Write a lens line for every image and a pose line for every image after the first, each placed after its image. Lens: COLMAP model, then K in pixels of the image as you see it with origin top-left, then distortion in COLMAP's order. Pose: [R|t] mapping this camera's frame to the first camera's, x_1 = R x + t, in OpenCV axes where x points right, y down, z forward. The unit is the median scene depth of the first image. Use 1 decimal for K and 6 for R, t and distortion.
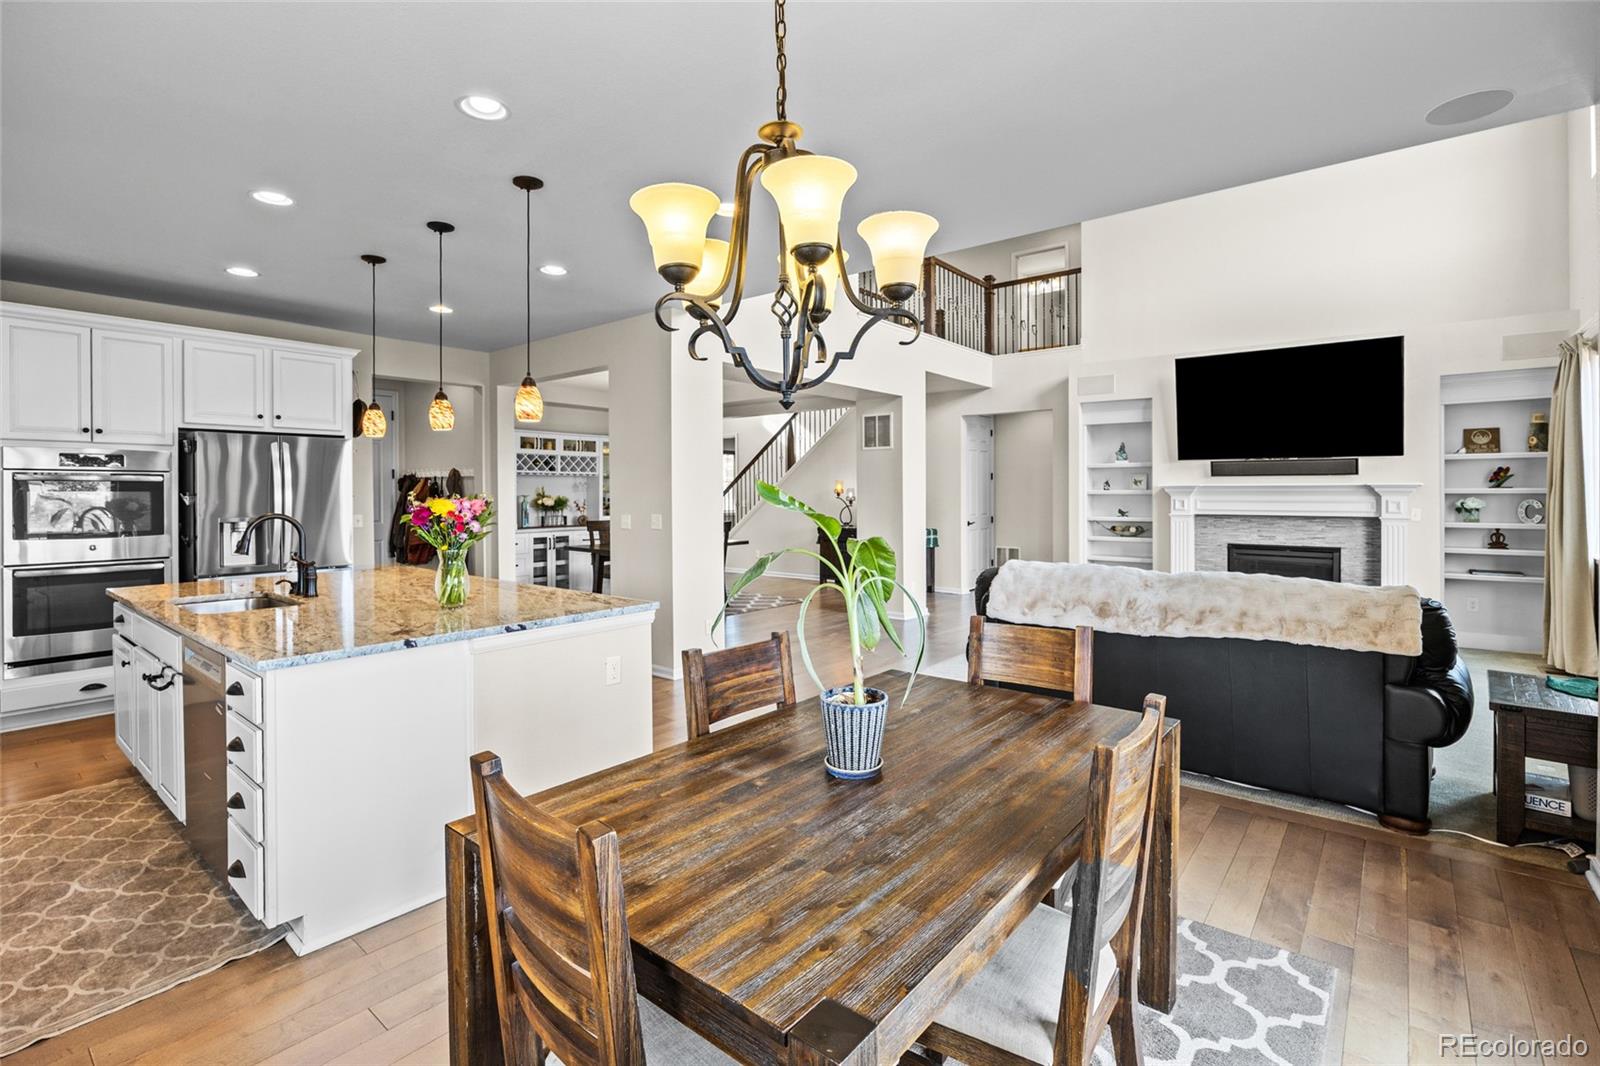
lens RADIAL K [[716.7, 0, 798.1], [0, 716.7, 495.7], [0, 0, 1]] dist [-0.020424, 0.001644]
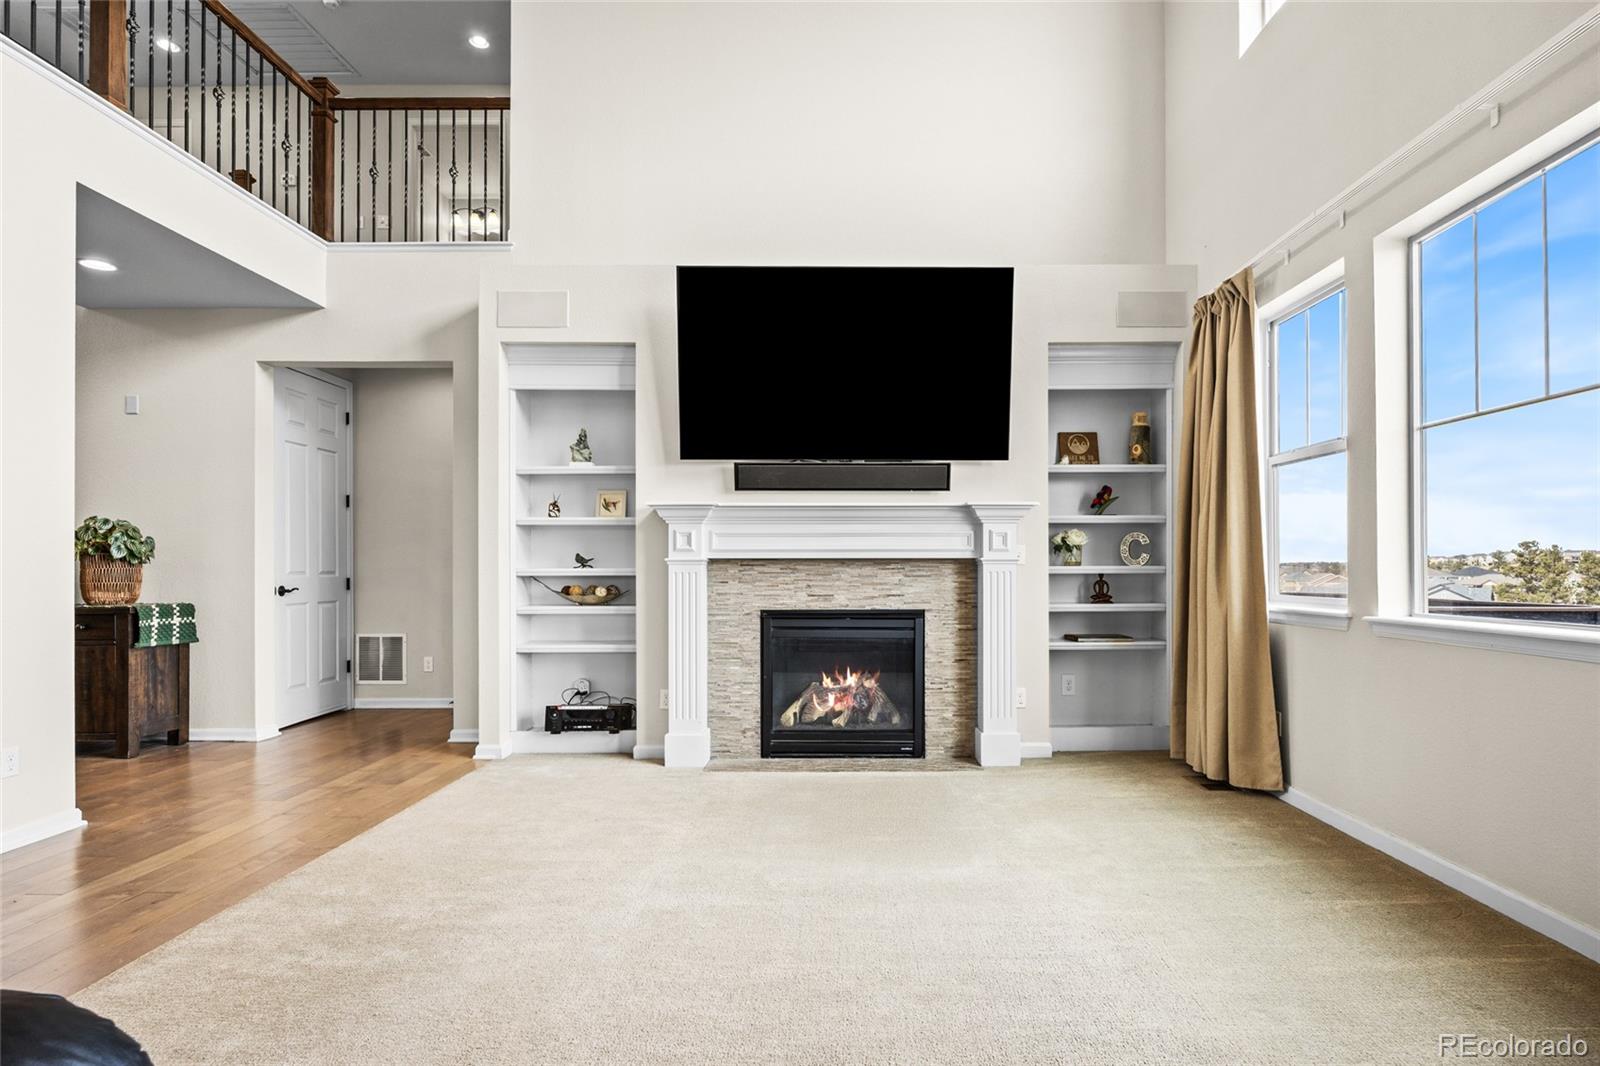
lens RADIAL K [[805.7, 0, 845.8], [0, 805.7, 574.6], [0, 0, 1]] dist [-0.006250, -0.000684]
pose [[0.754287, -0.006705, 0.656510, 0.232992], [0.002062, 0.999967, 0.007843, 0.033613], [-0.656541, -0.004562, 0.754276, 0.469100]]
